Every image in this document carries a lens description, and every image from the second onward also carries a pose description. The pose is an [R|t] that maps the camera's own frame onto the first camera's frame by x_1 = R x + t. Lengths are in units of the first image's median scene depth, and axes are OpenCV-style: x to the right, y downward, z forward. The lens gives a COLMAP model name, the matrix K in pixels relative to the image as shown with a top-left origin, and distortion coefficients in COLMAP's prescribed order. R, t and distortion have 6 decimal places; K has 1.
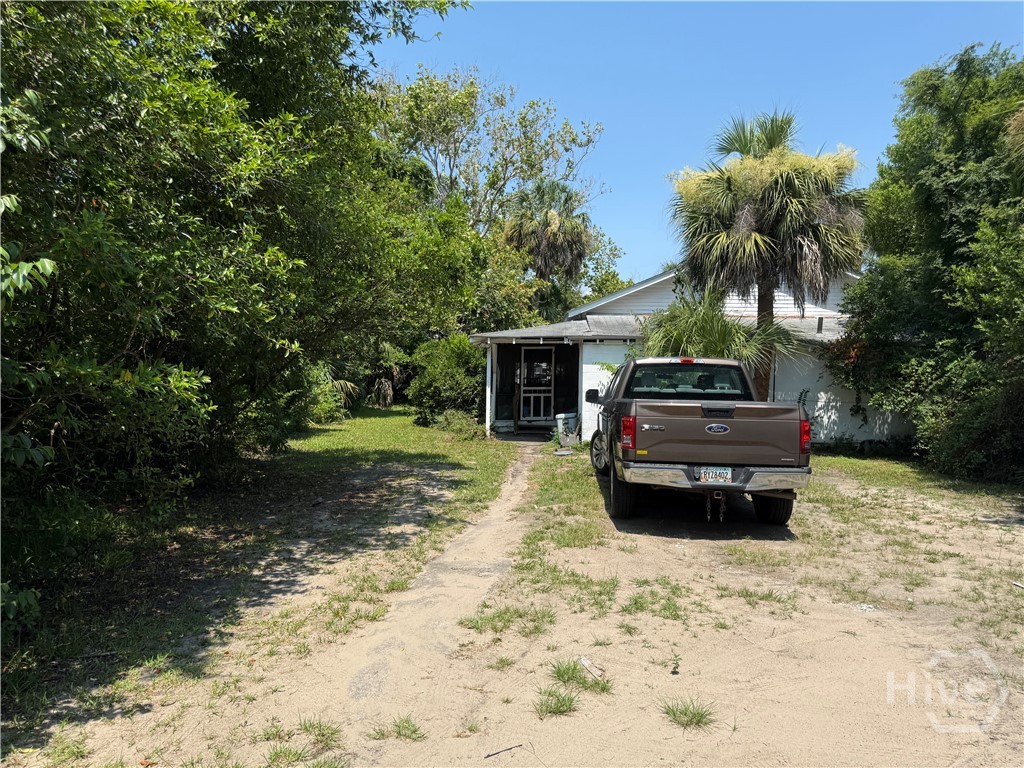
lens RADIAL K [[714.4, 0, 510.3], [0, 714.4, 379.2], [0, 0, 1]] dist [-0.005350, -0.016898]
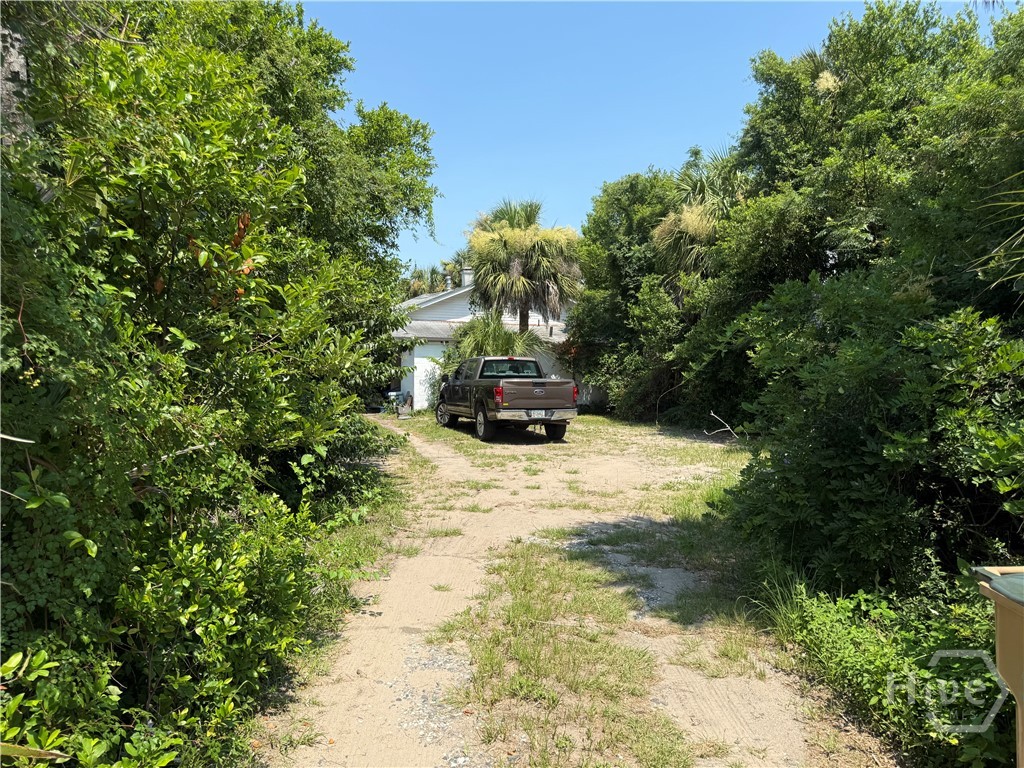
lens RADIAL K [[714.4, 0, 511.9], [0, 714.4, 384.0], [0, 0, 1]] dist [-0.005350, -0.016898]
pose [[0.913956, -0.017481, 0.405437, -0.341229], [0.006798, 0.999591, 0.027775, -0.007034], [-0.405757, -0.022629, 0.913701, -0.480463]]
